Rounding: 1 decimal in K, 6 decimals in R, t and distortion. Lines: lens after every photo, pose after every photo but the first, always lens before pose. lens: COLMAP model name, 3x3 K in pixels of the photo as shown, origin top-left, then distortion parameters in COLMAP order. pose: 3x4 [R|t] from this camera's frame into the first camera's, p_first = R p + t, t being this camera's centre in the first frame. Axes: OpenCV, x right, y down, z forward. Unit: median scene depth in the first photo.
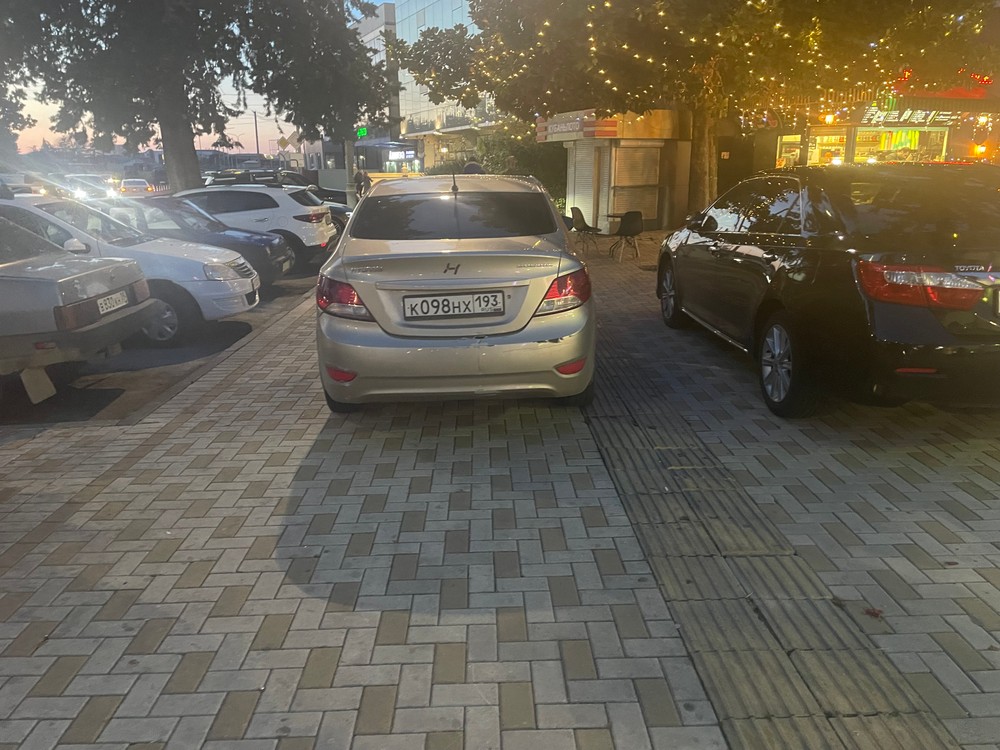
lens RADIAL K [[731.8, 0, 498.1], [0, 731.8, 383.5], [0, 0, 1]] dist [0.096931, -0.129281]
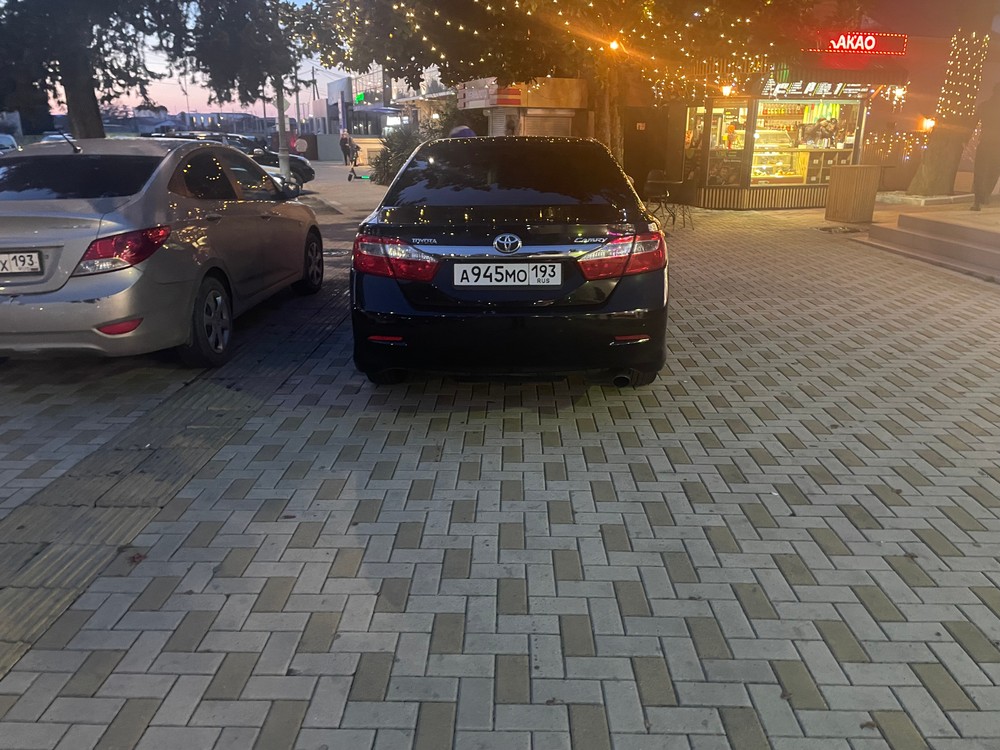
lens RADIAL K [[744.7, 0, 500.0], [0, 744.7, 375.0], [0, 0, 1]] dist [0.072158, -0.094620]
pose [[0.999120, 0.025918, -0.032979, 0.608222], [-0.025083, 0.999360, 0.025495, 0.003389], [0.033619, -0.024645, 0.999131, -0.032165]]
